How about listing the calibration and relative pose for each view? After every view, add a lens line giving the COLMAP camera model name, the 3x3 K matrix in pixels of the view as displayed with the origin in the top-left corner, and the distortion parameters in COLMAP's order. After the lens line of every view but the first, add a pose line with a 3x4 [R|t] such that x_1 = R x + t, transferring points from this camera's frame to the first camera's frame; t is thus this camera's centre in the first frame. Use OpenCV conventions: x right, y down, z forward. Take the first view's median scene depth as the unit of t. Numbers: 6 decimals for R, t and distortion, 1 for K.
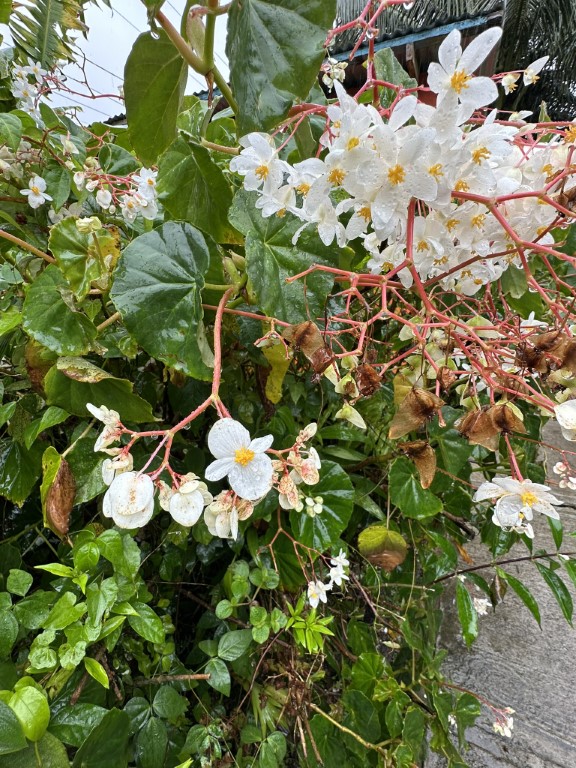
lens RADIAL K [[362.3, 0, 283.9], [0, 362.3, 383.8], [0, 0, 1]] dist [-0.009836, 0.003533]
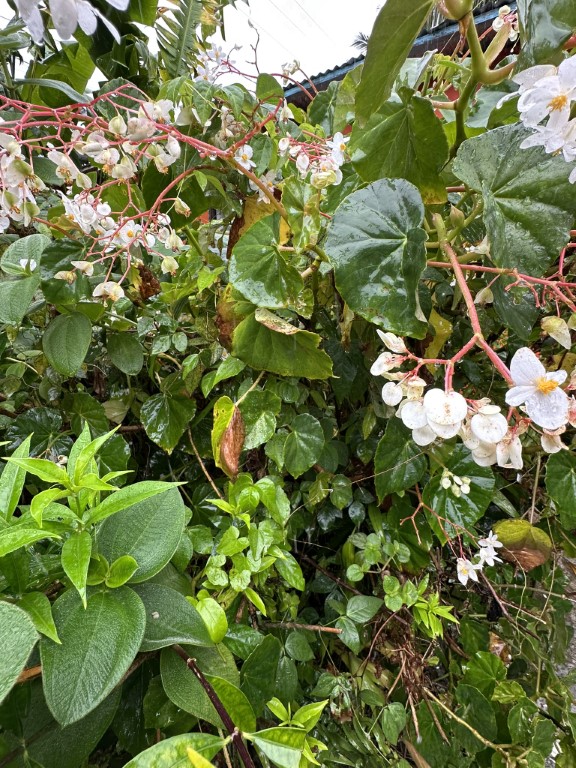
lens RADIAL K [[362.3, 0, 288.3], [0, 362.3, 383.4], [0, 0, 1]] dist [-0.009836, 0.003533]
pose [[0.972720, 0.083900, -0.216277, -0.224653], [-0.077823, 0.996299, 0.036482, 0.081994], [0.218538, -0.018656, 0.975650, -0.047842]]
